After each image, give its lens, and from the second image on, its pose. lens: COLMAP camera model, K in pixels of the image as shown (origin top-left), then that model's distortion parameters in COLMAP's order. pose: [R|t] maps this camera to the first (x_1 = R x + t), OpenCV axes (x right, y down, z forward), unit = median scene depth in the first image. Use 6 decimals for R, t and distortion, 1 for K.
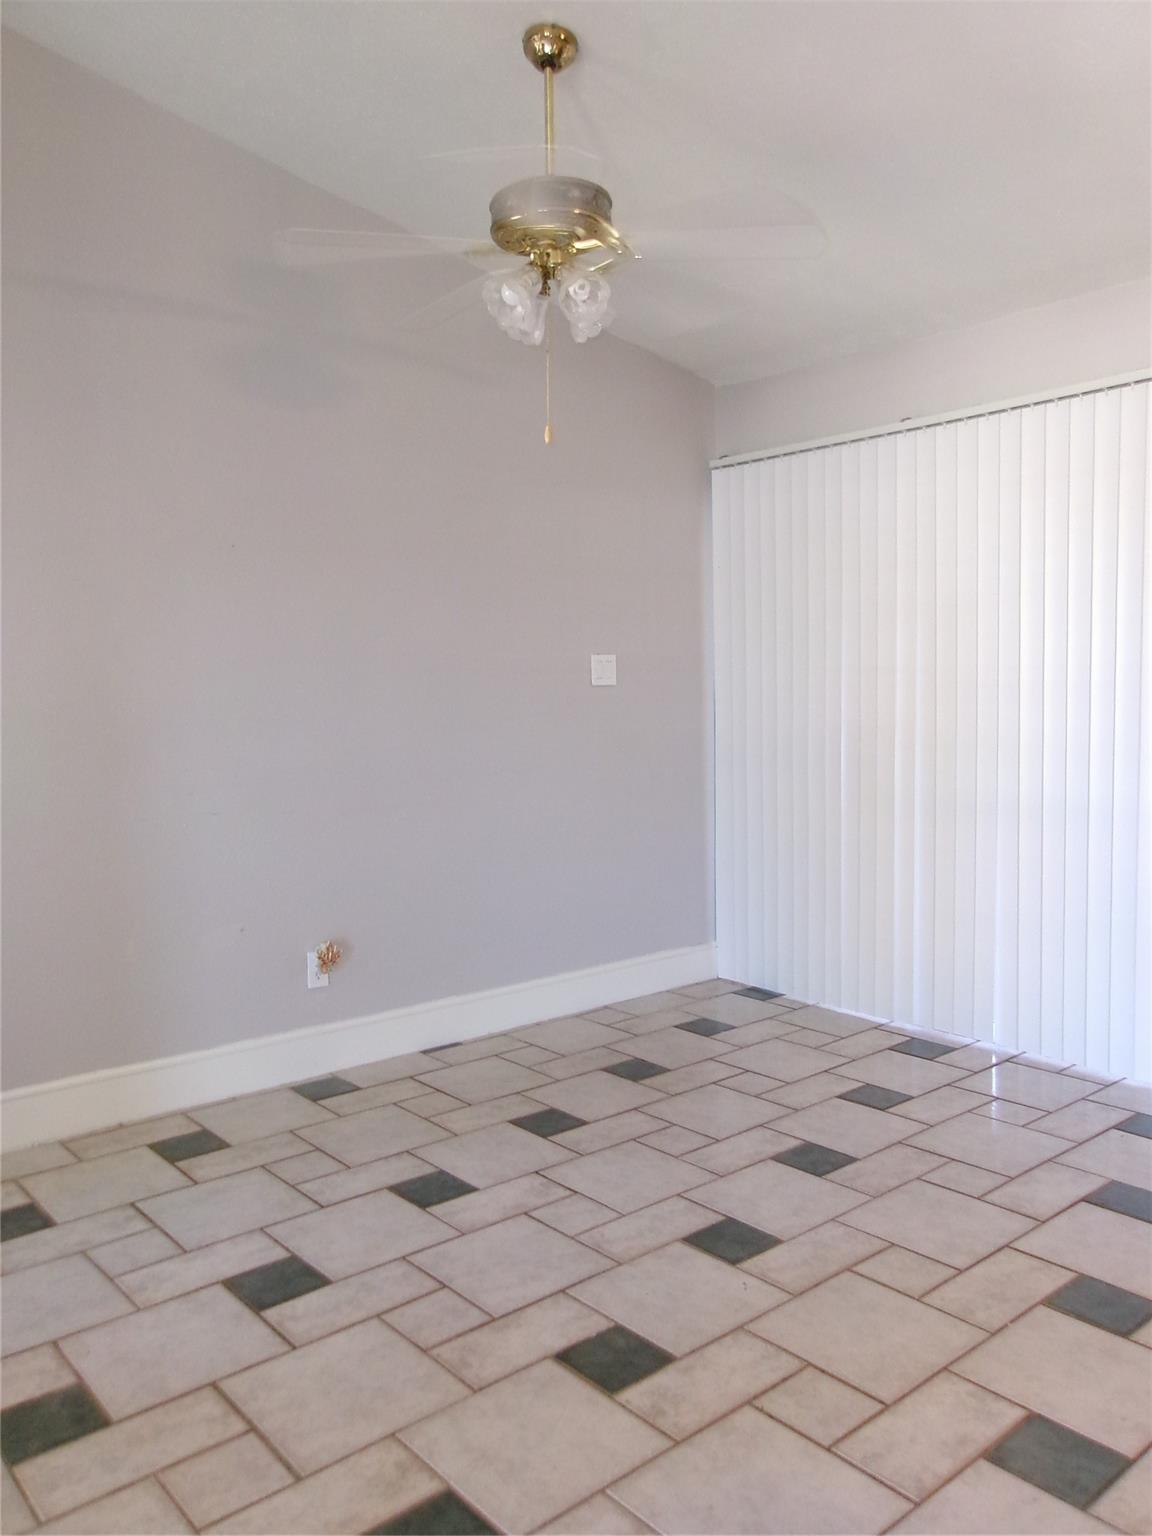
lens RADIAL K [[1181.3, 0, 574.0], [0, 1181.3, 771.0], [0, 0, 1]] dist [-0.021141, 0.036452]
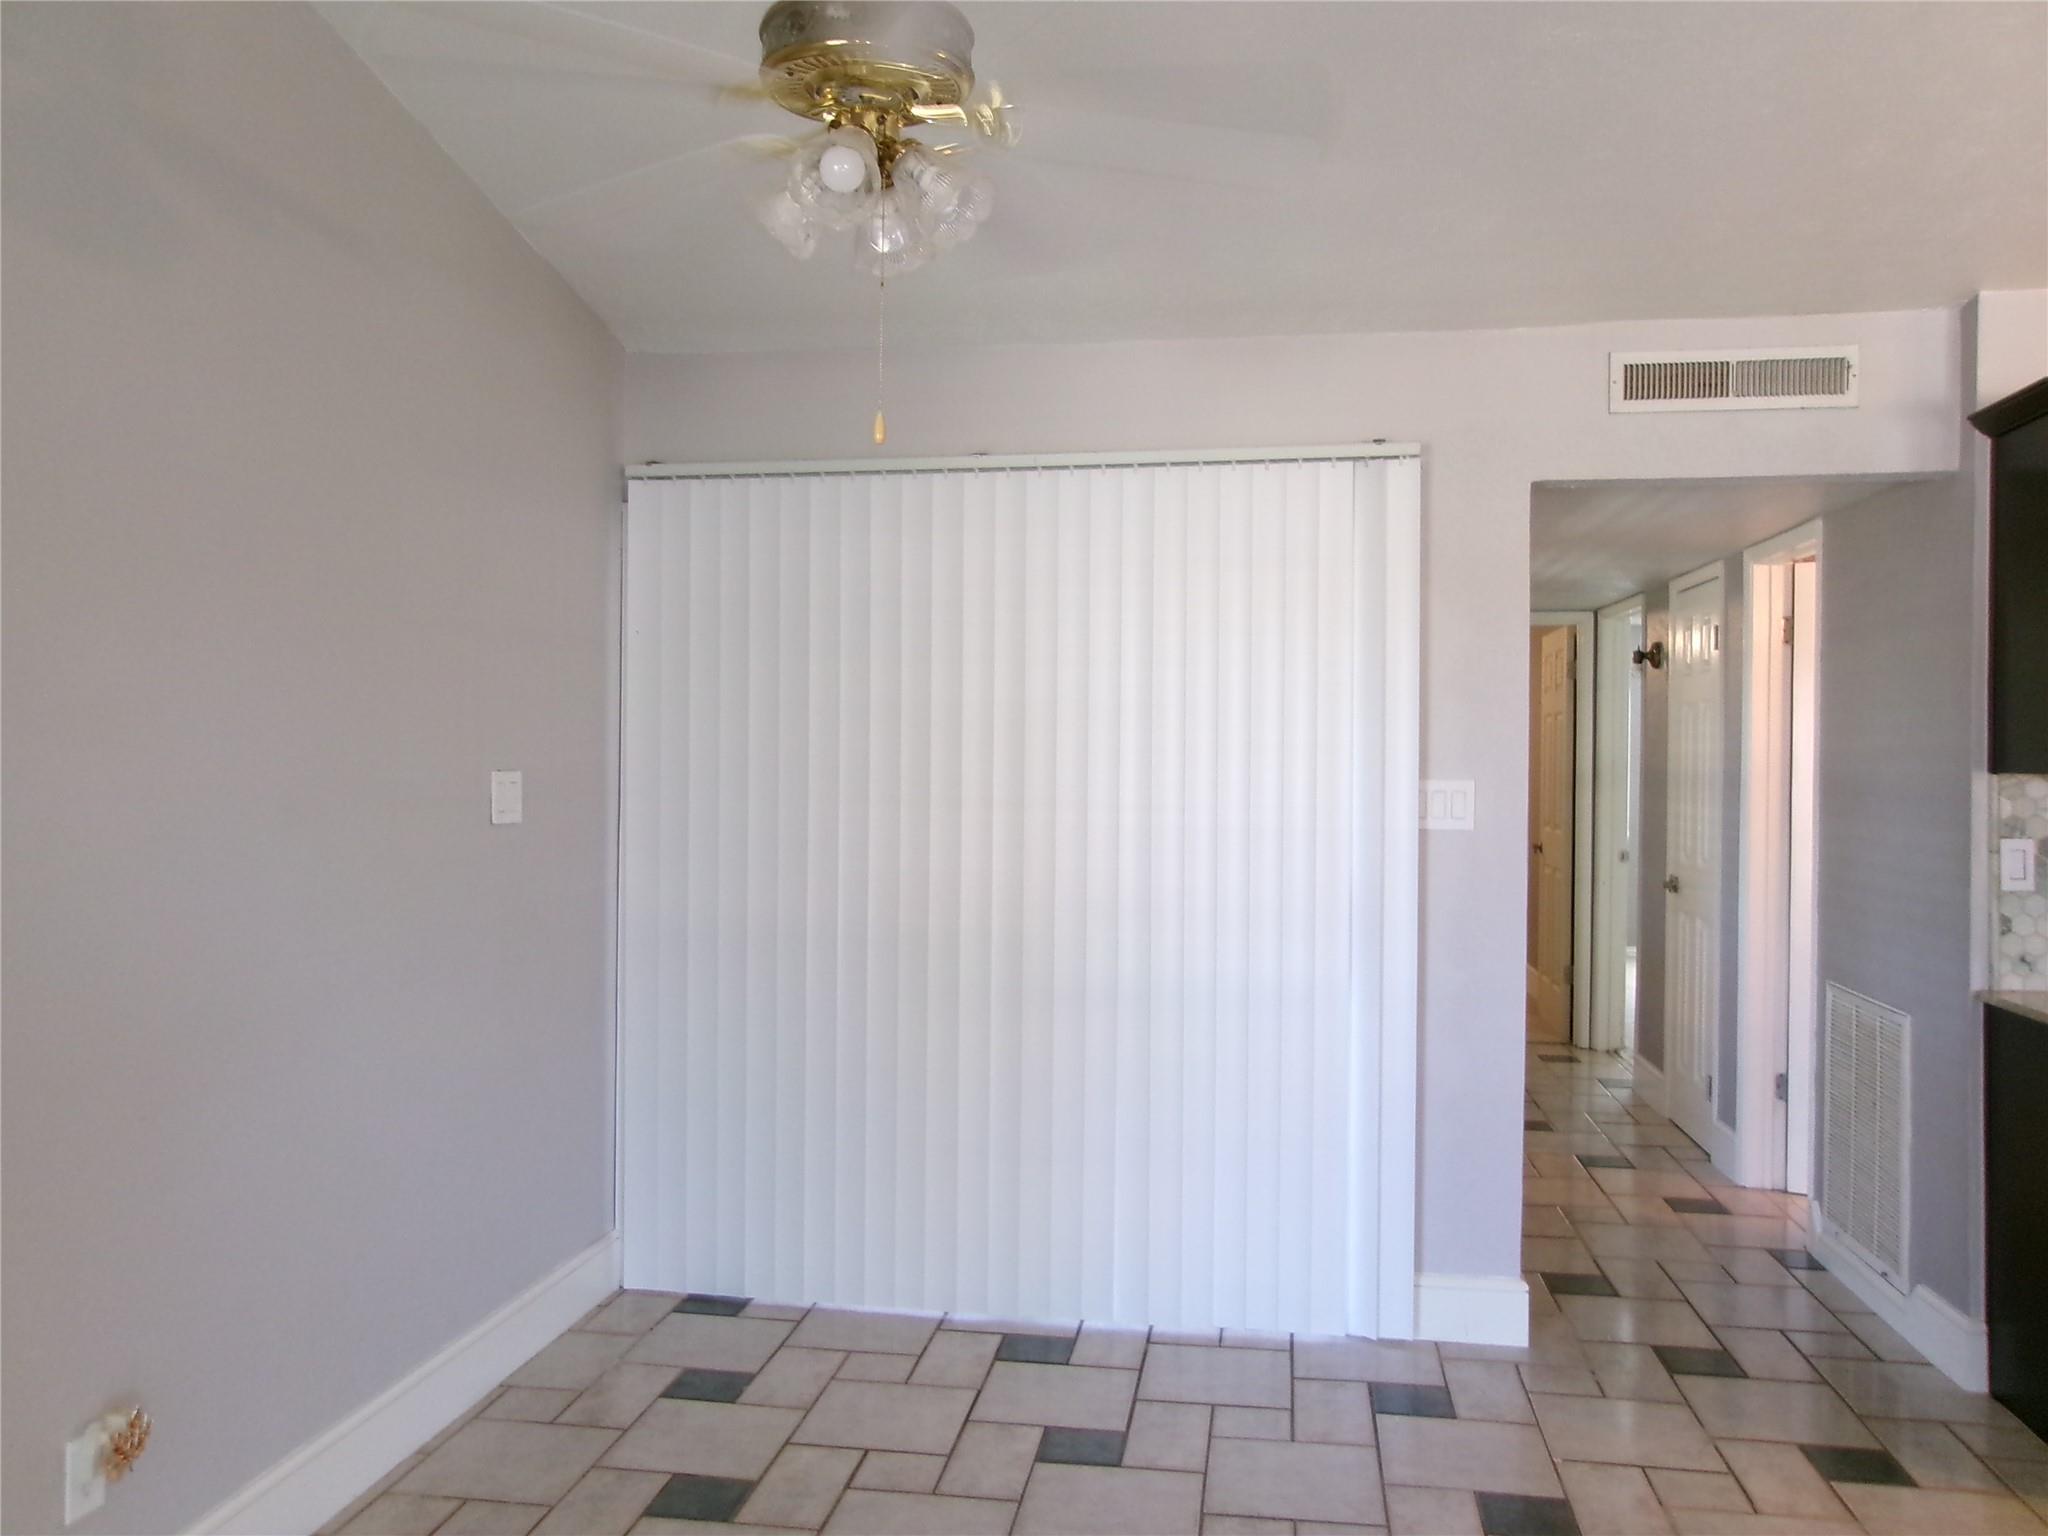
lens RADIAL K [[1575.0, 0, 1044.3], [0, 1575.0, 761.6], [0, 0, 1]] dist [-0.021141, 0.036452]
pose [[0.763267, 0.018185, 0.645827, -0.366630], [0.030020, 0.997526, -0.063567, -0.061539], [-0.645386, 0.067907, 0.760833, 0.315586]]
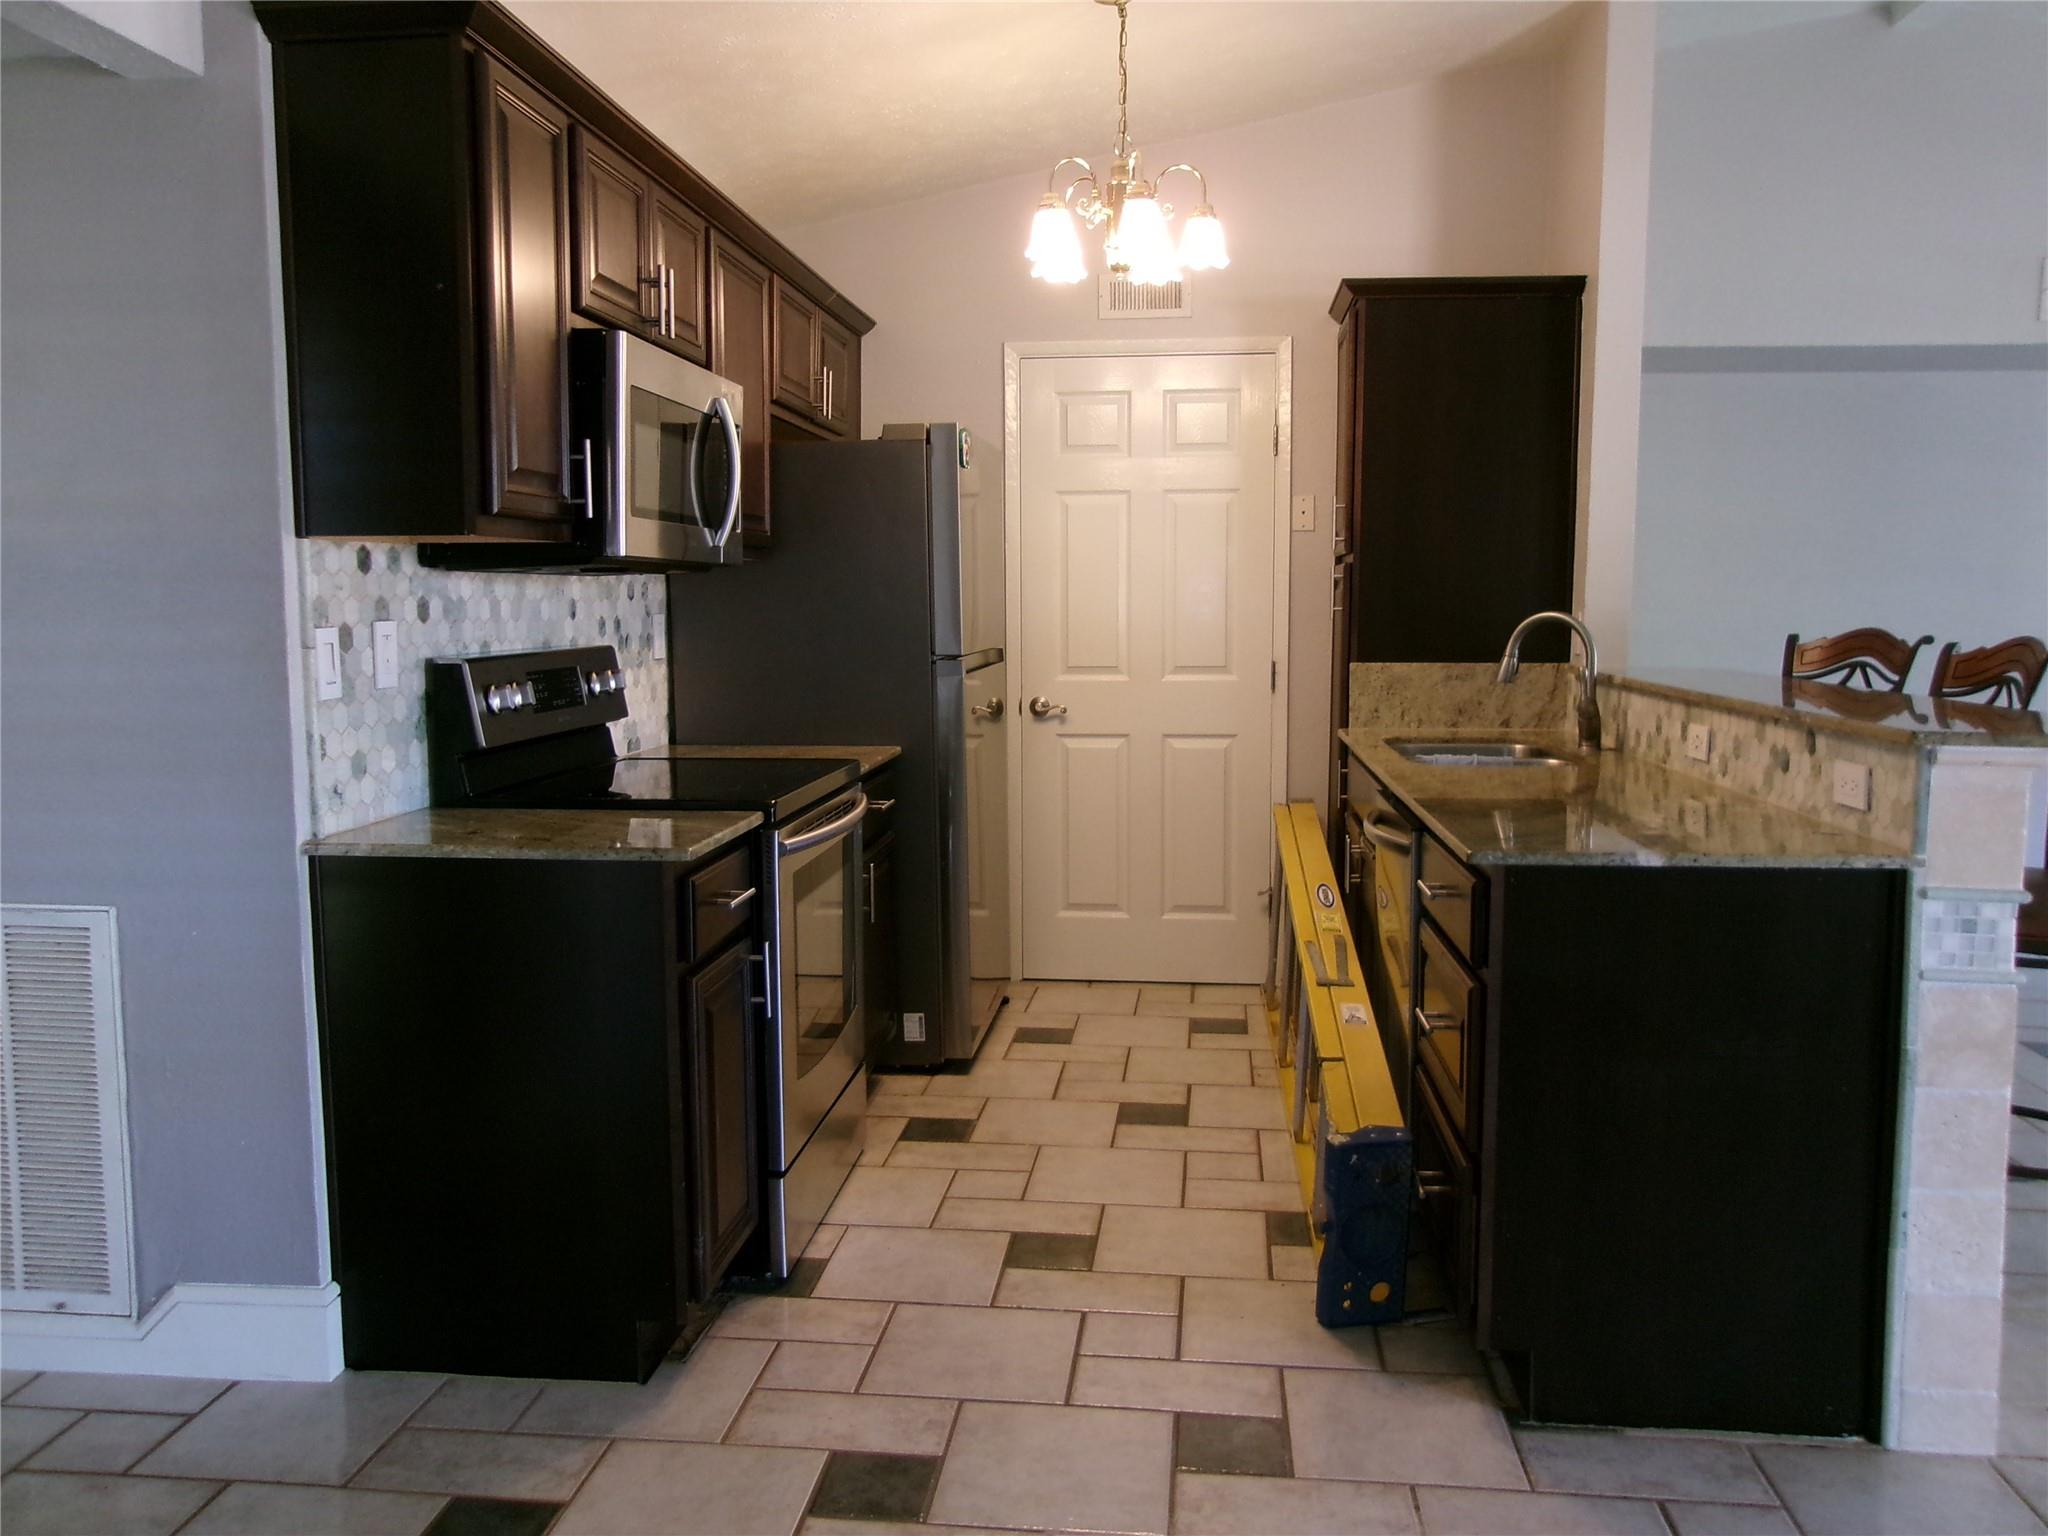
lens RADIAL K [[1575.0, 0, 1010.8], [0, 1575.0, 760.1], [0, 0, 1]] dist [-0.021141, 0.036452]
pose [[-0.675729, -0.058552, 0.734821, 0.005641], [0.071812, 0.986870, 0.144673, -0.080518], [-0.733644, 0.150529, -0.662652, 0.960120]]
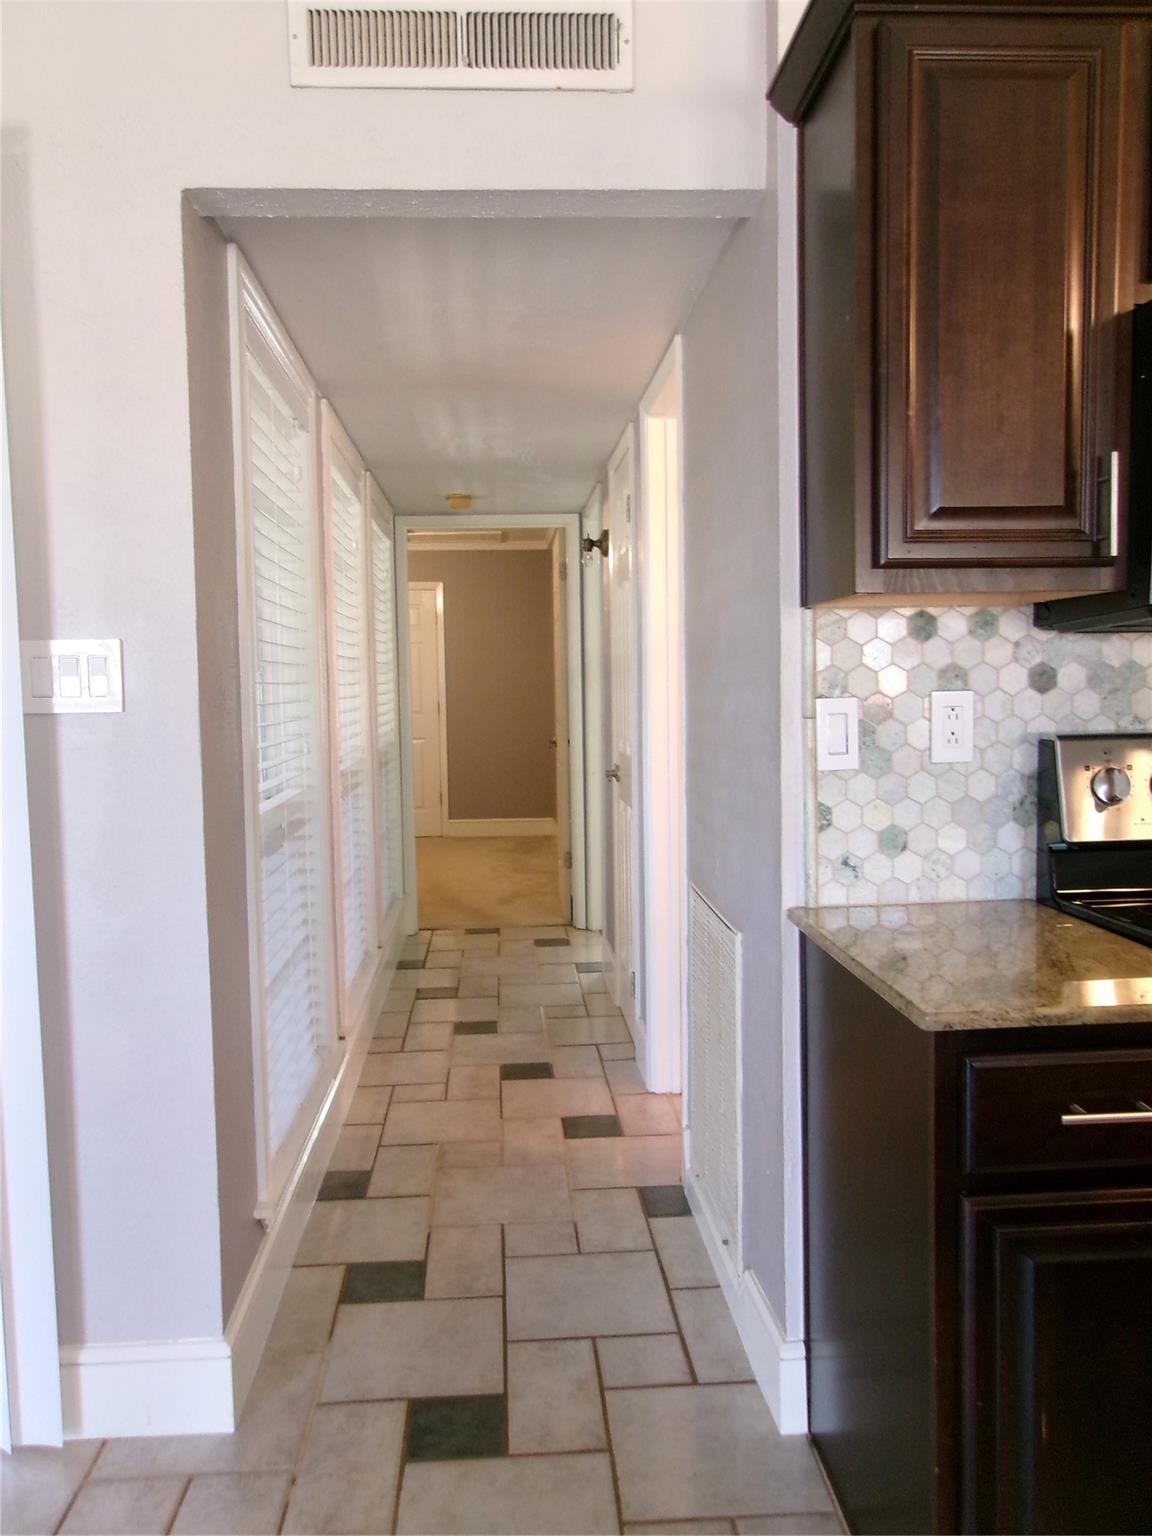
lens RADIAL K [[1181.3, 0, 597.1], [0, 1181.3, 771.3], [0, 0, 1]] dist [-0.021141, 0.036452]
pose [[0.597700, -0.053854, 0.799909, 0.268567], [0.068657, 0.997514, 0.015857, -0.039365], [-0.798775, 0.045442, 0.599911, 0.447226]]
